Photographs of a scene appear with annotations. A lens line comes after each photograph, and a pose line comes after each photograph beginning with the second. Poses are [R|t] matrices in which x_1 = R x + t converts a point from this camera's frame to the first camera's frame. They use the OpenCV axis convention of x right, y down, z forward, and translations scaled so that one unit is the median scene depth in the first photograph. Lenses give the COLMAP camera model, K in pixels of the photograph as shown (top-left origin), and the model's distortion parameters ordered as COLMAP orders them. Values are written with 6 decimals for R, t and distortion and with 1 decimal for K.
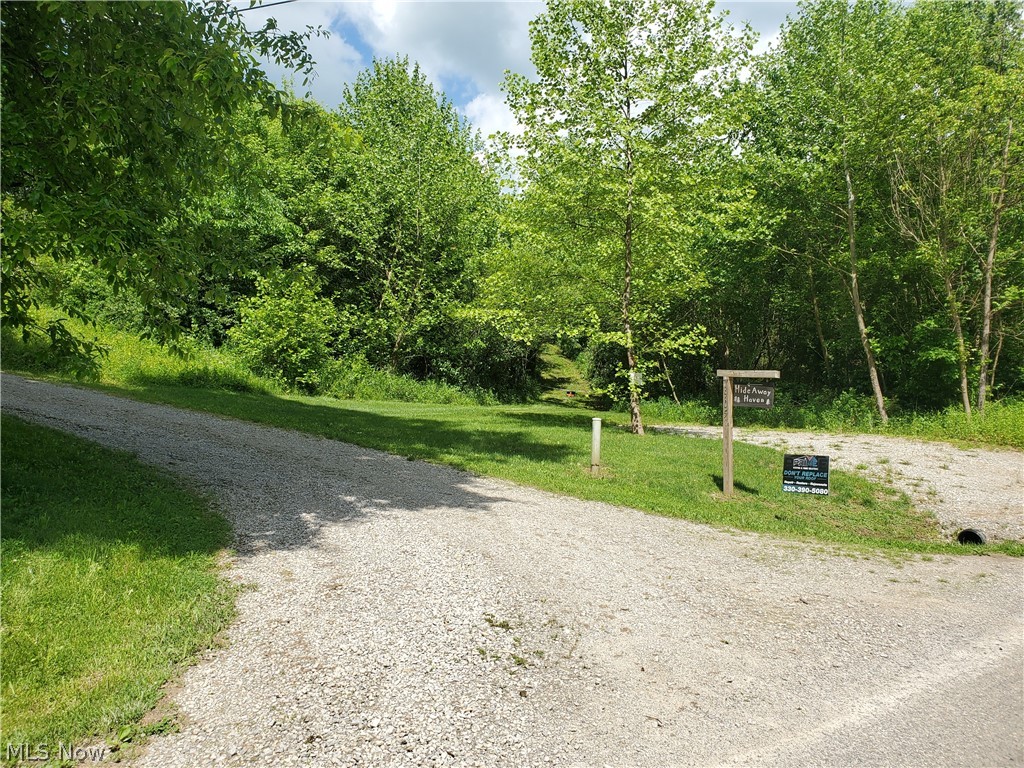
lens RADIAL K [[773.2, 0, 512.0], [0, 773.2, 382.5], [0, 0, 1]] dist [-0.009739, -0.004540]
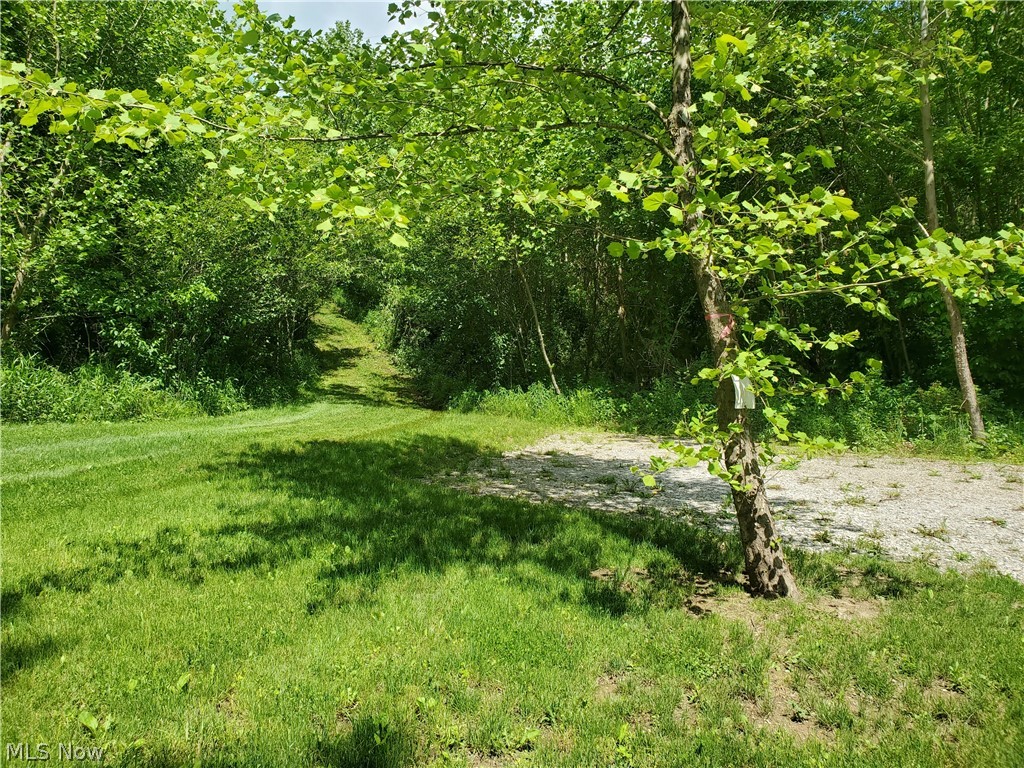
lens RADIAL K [[773.2, 0, 513.0], [0, 773.2, 382.7], [0, 0, 1]] dist [-0.009739, -0.004540]
pose [[0.951163, -0.028162, 0.307400, -0.005733], [0.012584, 0.998539, 0.052542, -0.013241], [-0.308431, -0.046107, 0.950129, 0.428086]]
